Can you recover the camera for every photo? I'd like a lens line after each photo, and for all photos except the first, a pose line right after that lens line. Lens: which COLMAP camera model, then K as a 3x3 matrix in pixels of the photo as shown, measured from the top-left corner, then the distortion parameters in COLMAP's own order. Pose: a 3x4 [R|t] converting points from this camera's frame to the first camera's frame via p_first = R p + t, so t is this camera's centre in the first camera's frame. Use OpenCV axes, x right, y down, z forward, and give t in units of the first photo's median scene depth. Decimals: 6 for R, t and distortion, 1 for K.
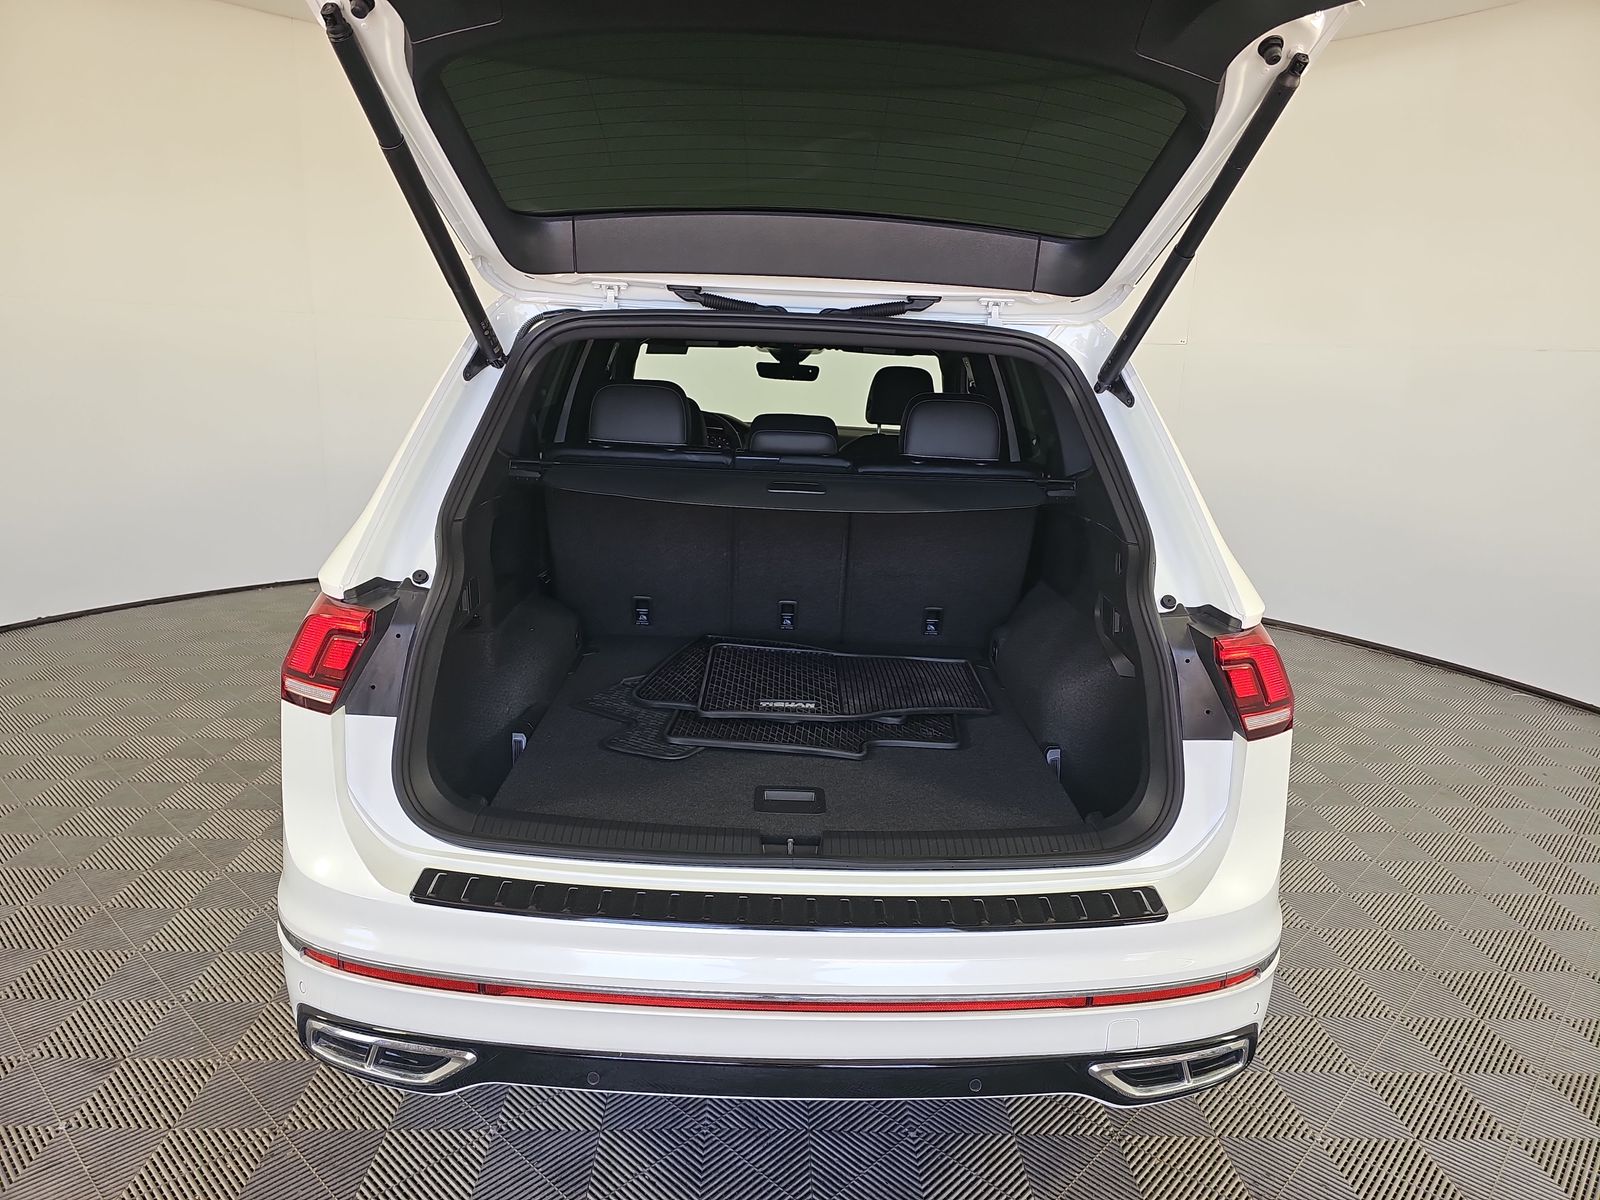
lens RADIAL K [[1084.2, 0, 792.9], [0, 1084.2, 601.1], [0, 0, 1]] dist [0.032693, -0.043107]
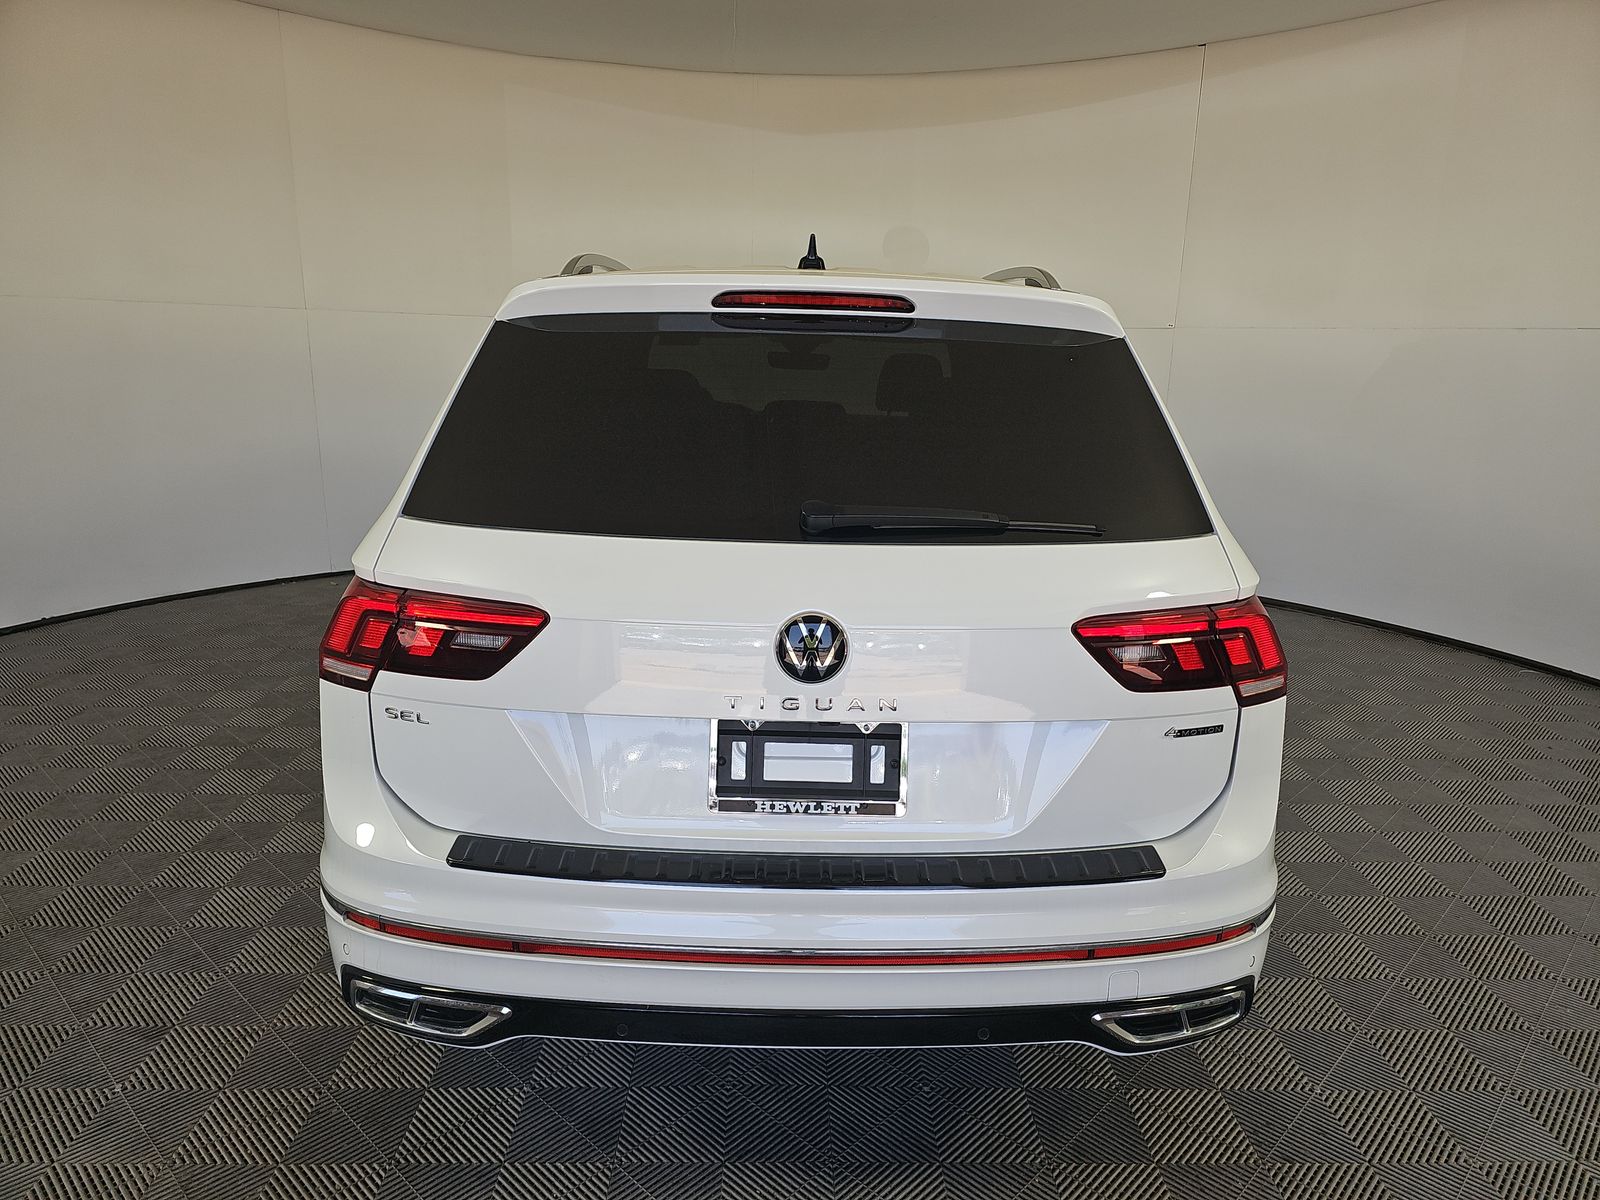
lens RADIAL K [[1084.2, 0, 799.5], [0, 1084.2, 605.9], [0, 0, 1]] dist [0.032693, -0.043107]
pose [[0.999879, -0.013763, -0.007317, 0.001812], [0.013855, 0.999825, 0.012598, 0.011019], [0.007142, -0.012698, 0.999894, -0.041498]]
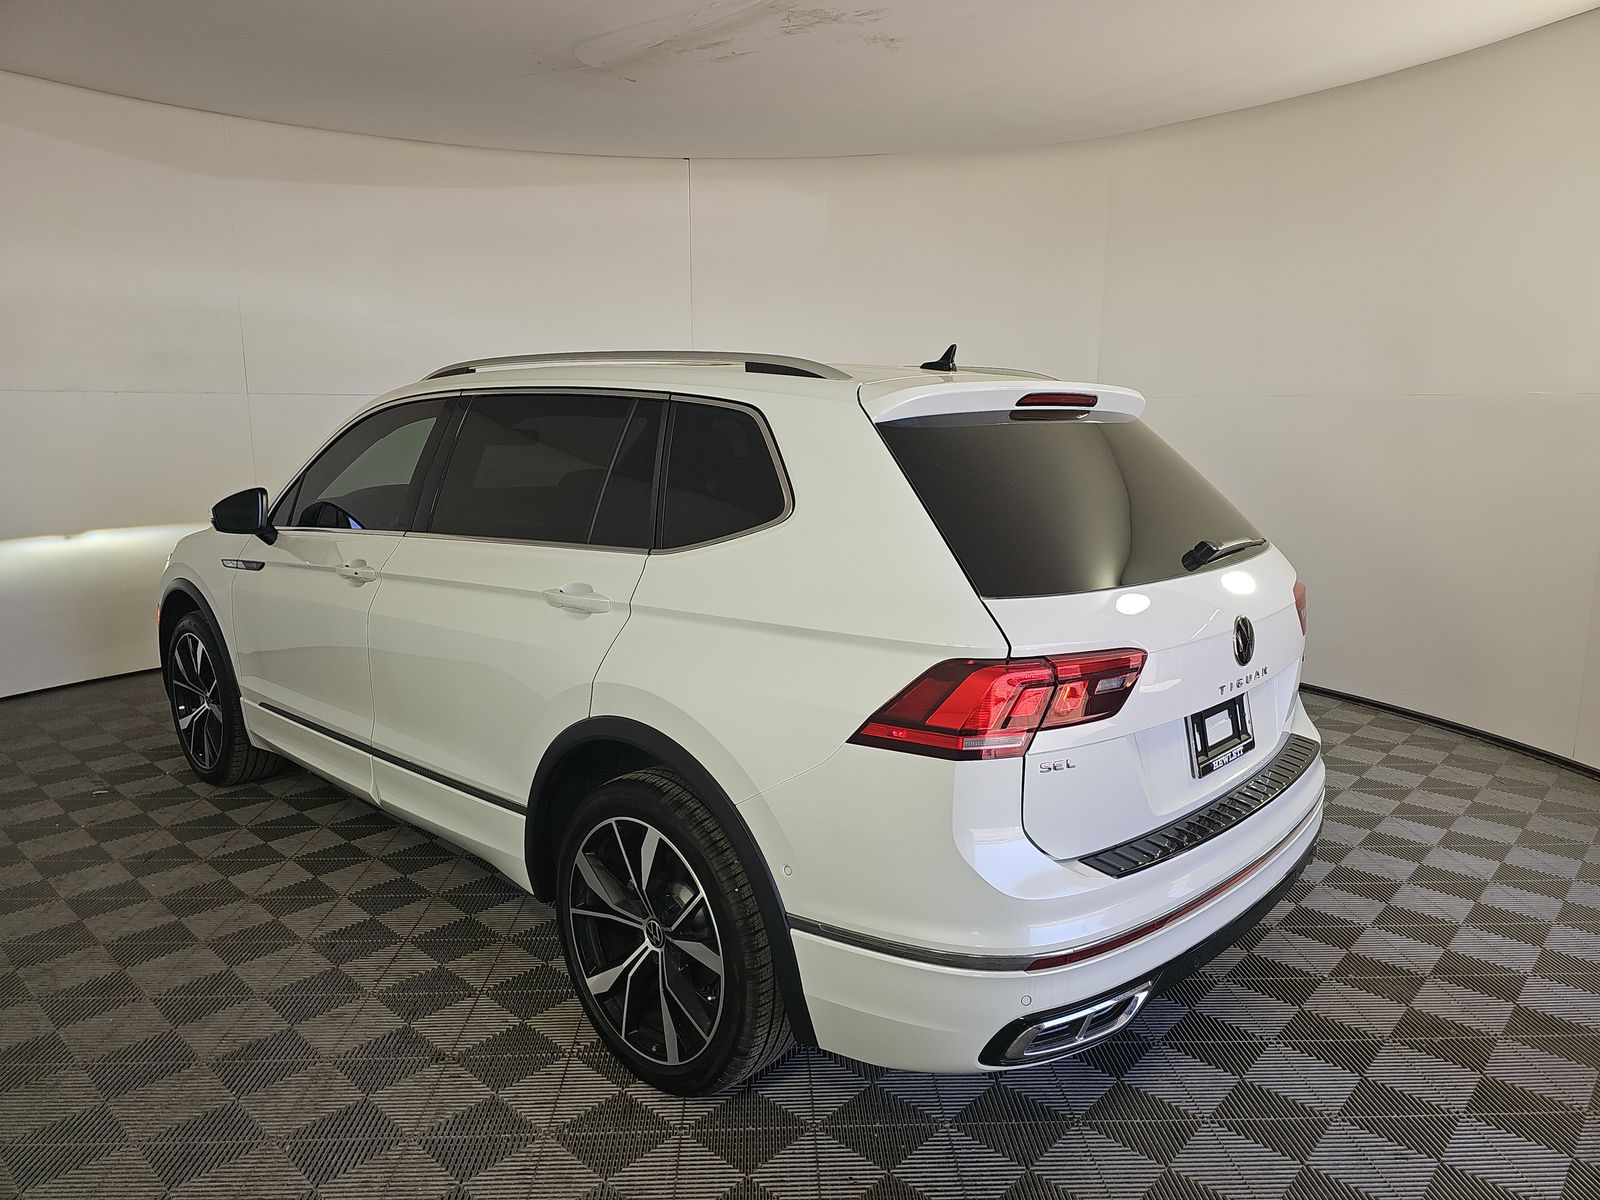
lens RADIAL K [[1084.2, 0, 798.8], [0, 1084.2, 588.3], [0, 0, 1]] dist [0.032693, -0.043107]
pose [[0.697208, -0.151848, 0.700602, -1.110621], [0.185614, 0.982219, 0.028171, -0.120938], [-0.692422, 0.110400, 0.712996, 0.249069]]
